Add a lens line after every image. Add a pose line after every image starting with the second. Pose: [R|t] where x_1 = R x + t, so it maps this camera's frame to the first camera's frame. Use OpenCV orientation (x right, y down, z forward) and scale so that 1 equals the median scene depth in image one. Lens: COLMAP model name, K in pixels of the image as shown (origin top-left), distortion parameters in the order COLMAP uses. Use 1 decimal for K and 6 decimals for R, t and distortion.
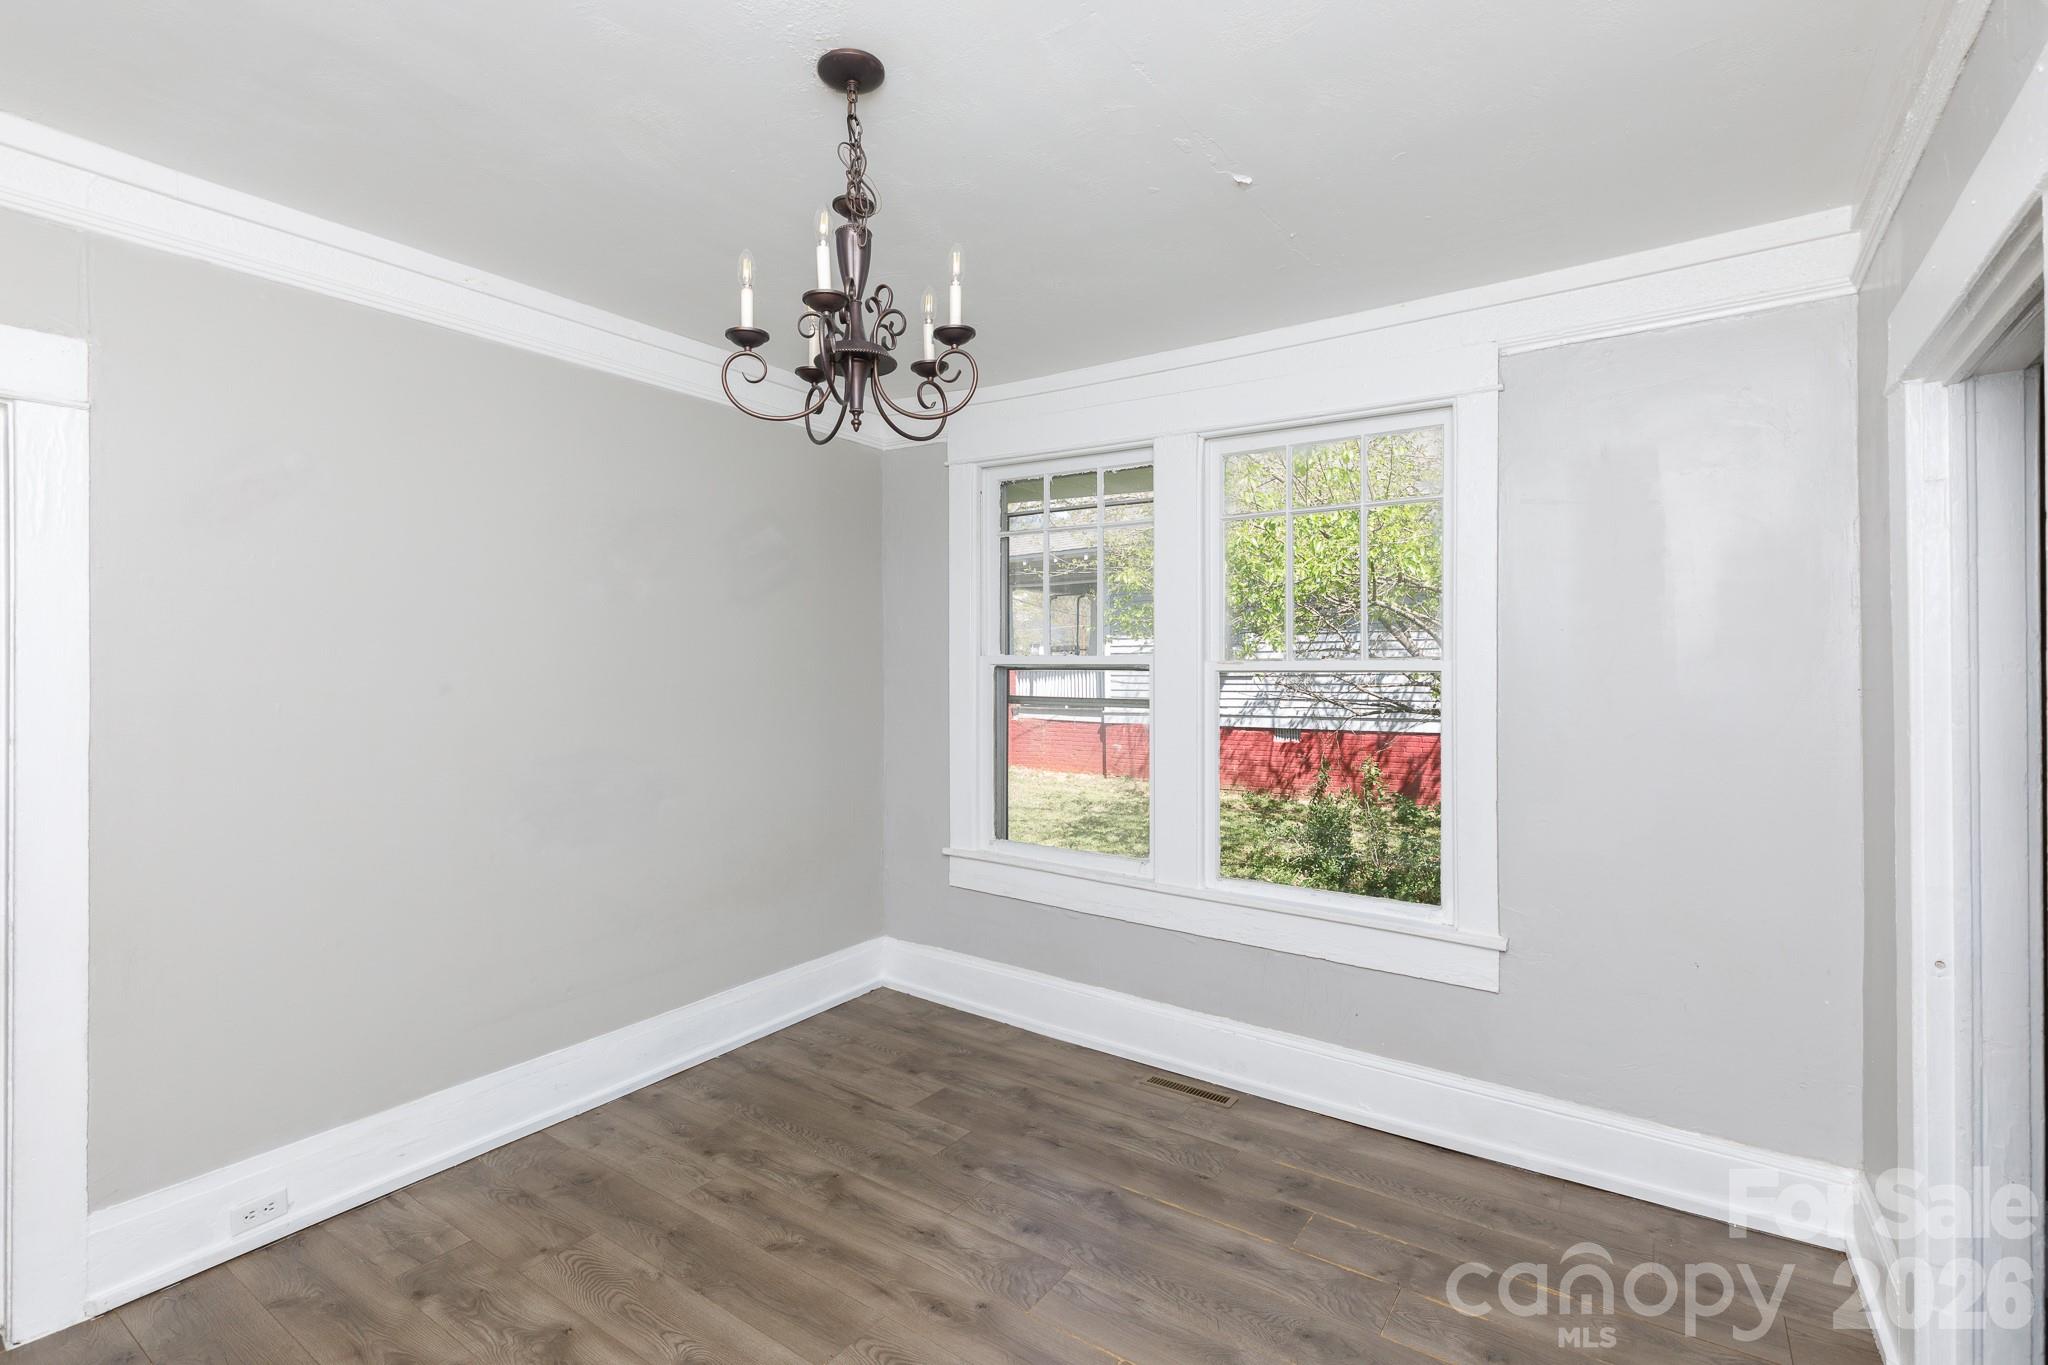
lens RADIAL K [[924.5, 0, 1024.0], [0, 924.5, 682.5], [0, 0, 1]] dist [0.010089, -0.000511]
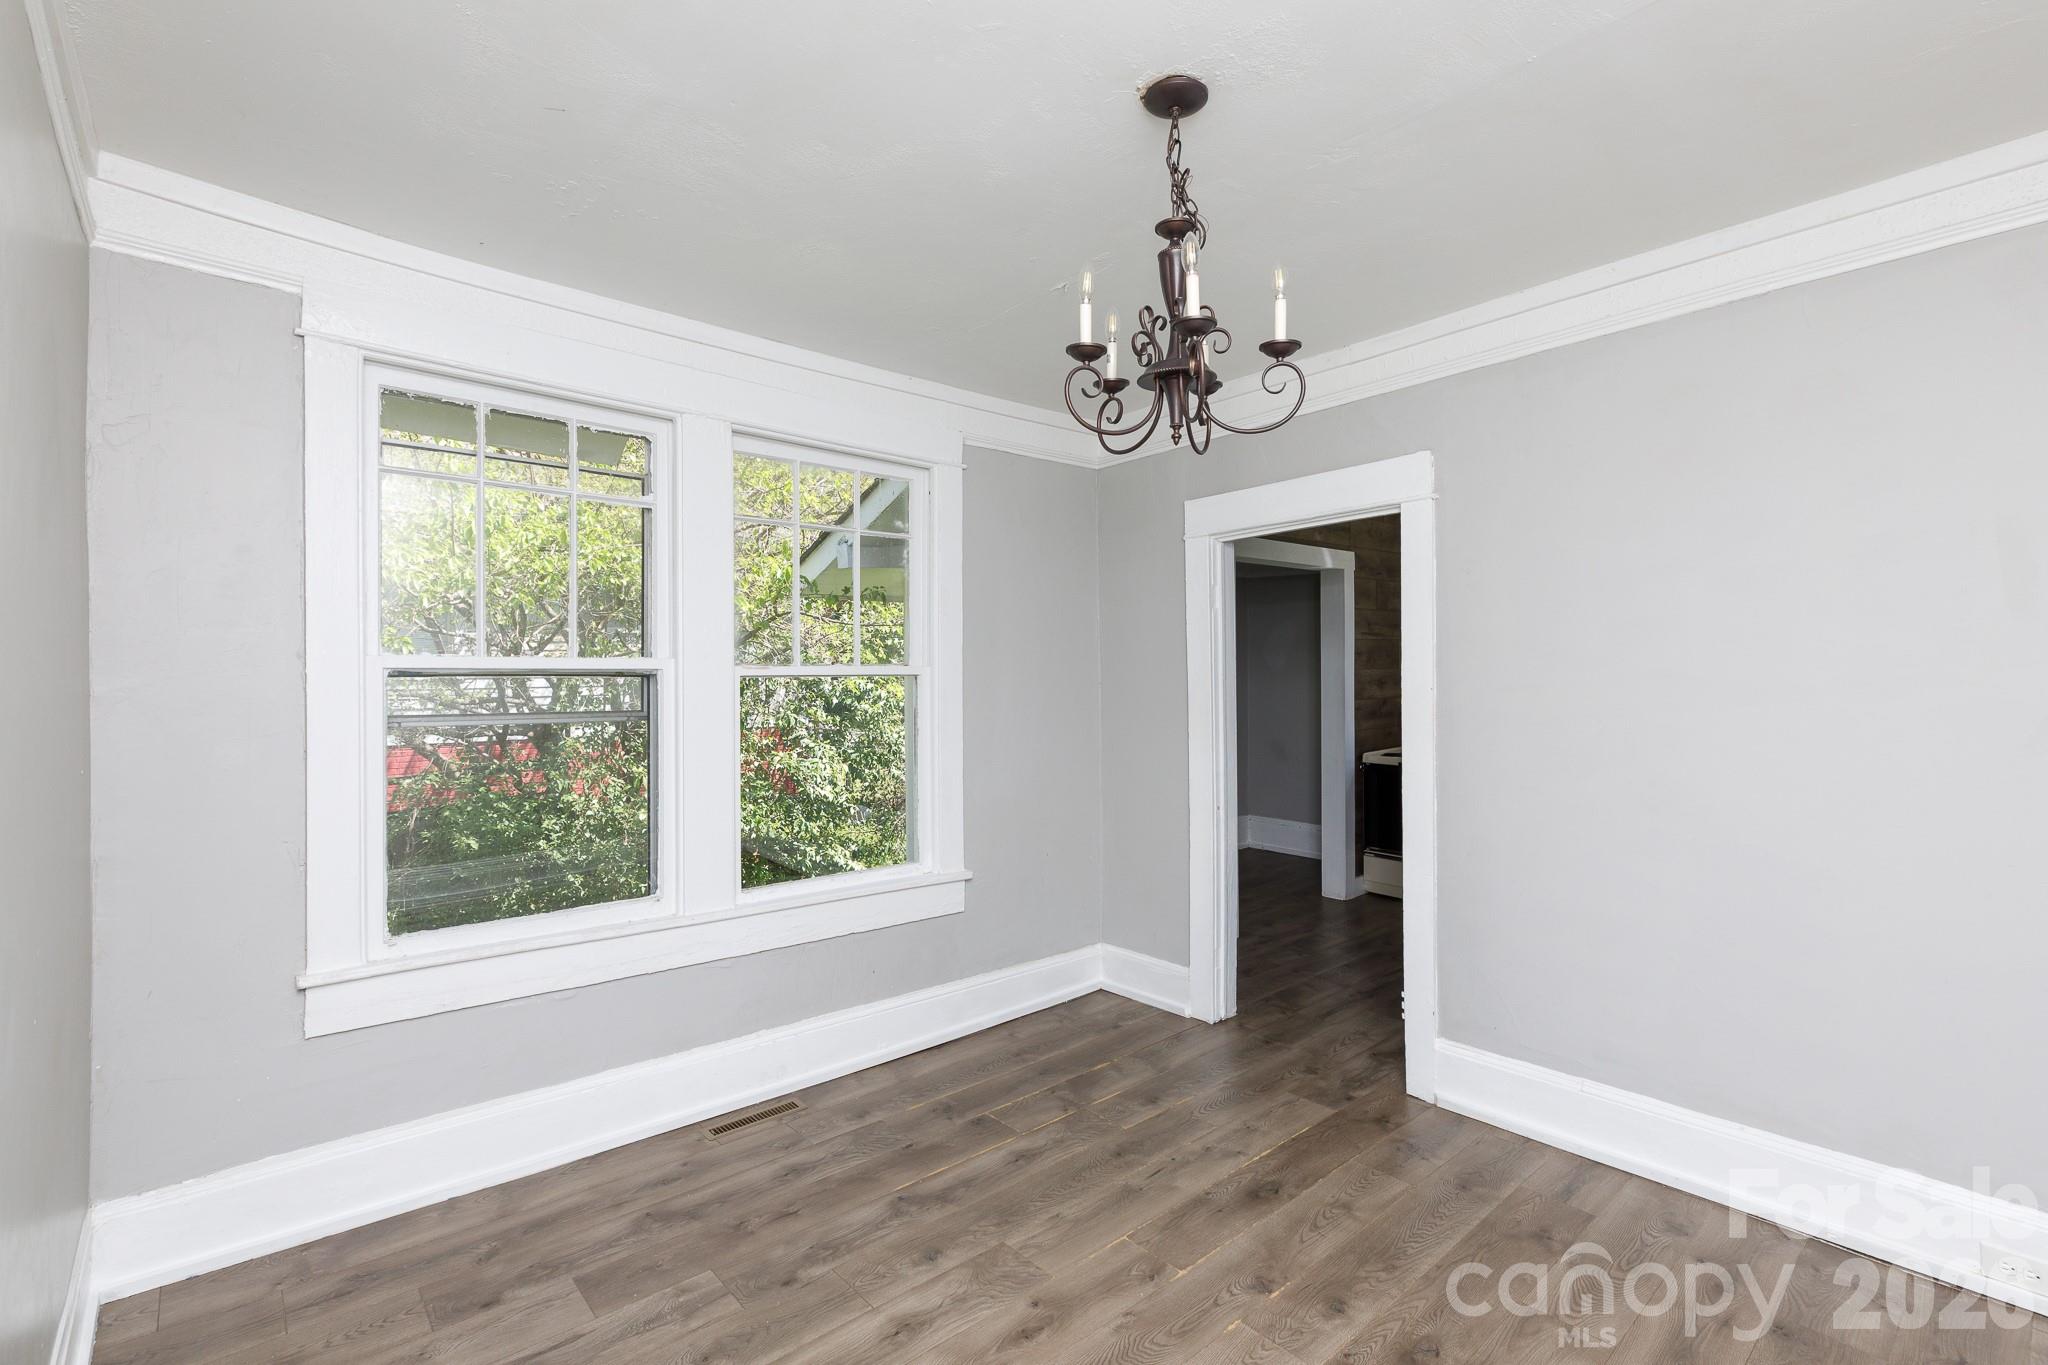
lens RADIAL K [[924.5, 0, 1024.0], [0, 924.5, 682.5], [0, 0, 1]] dist [0.010089, -0.000511]
pose [[0.253037, -0.012704, 0.967373, -0.732642], [0.017199, 0.999815, 0.008631, -0.010174], [-0.967304, 0.014454, 0.253209, 0.537110]]
